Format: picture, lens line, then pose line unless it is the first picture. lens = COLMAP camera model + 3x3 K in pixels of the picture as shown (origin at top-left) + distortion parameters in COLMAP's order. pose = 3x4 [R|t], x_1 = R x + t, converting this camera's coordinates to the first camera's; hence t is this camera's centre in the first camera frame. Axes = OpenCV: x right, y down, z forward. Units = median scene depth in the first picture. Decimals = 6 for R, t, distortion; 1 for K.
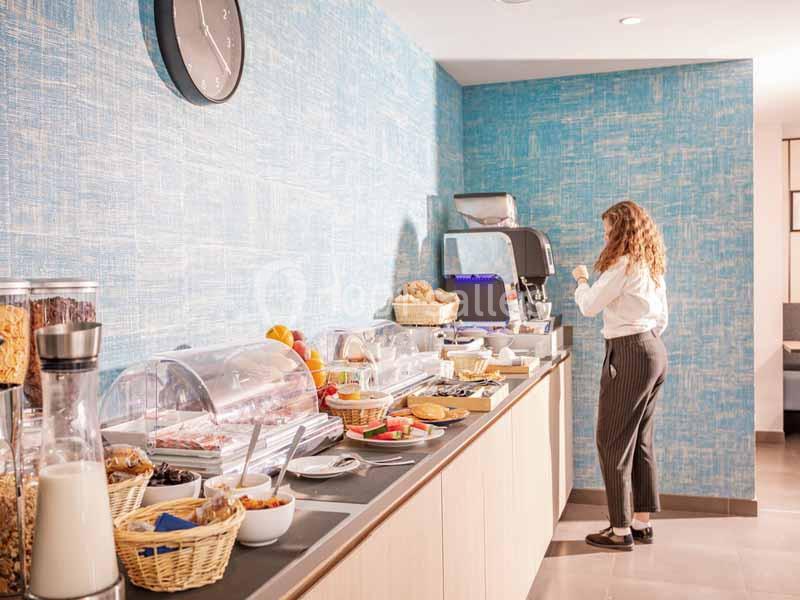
lens RADIAL K [[696.2, 0, 400.9], [0, 696.2, 299.6], [0, 0, 1]] dist [-0.000837, -0.002087]
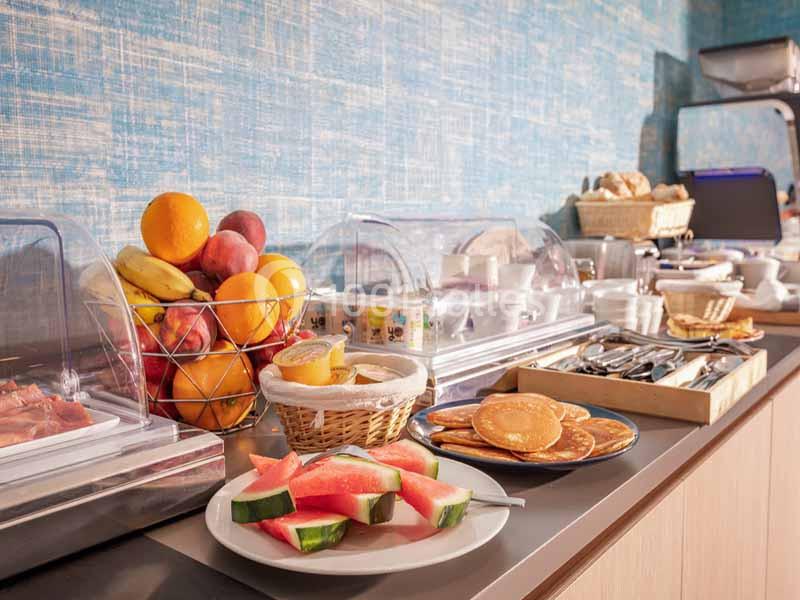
lens RADIAL K [[696.2, 0, 396.0], [0, 696.2, 279.2], [0, 0, 1]] dist [-0.000837, -0.002087]
pose [[0.937235, 0.042076, -0.346150, 0.063268], [-0.017120, 0.997048, 0.074843, 0.033510], [0.348278, -0.064220, 0.935189, 0.378785]]
